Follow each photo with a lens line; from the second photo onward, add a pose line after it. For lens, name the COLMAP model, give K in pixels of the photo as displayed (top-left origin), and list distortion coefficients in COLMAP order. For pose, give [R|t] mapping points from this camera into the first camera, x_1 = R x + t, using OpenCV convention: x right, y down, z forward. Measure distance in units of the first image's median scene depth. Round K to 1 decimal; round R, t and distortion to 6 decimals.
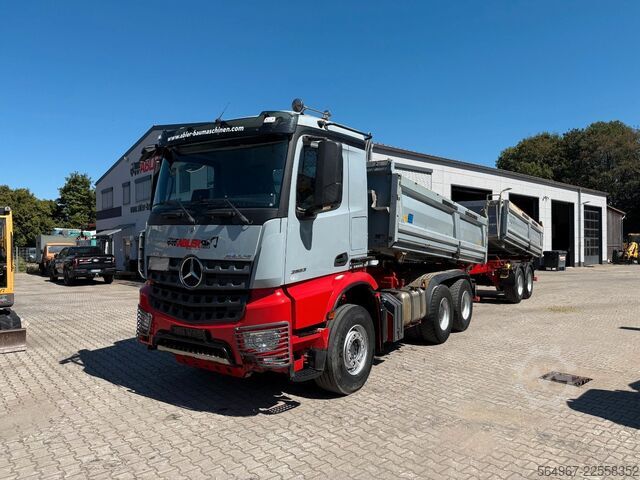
lens RADIAL K [[451.2, 0, 321.7], [0, 451.2, 238.3], [0, 0, 1]] dist [0.030850, -0.017134]
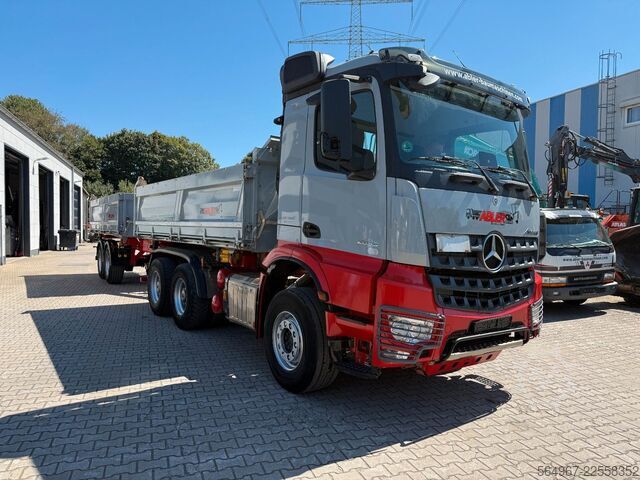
lens RADIAL K [[451.2, 0, 314.9], [0, 451.2, 239.7], [0, 0, 1]] dist [0.030850, -0.017134]
pose [[0.348832, -0.012708, 0.937099, -1.091014], [-0.032429, 0.999146, 0.025621, 0.038444], [-0.936624, -0.039327, 0.348122, 0.936701]]
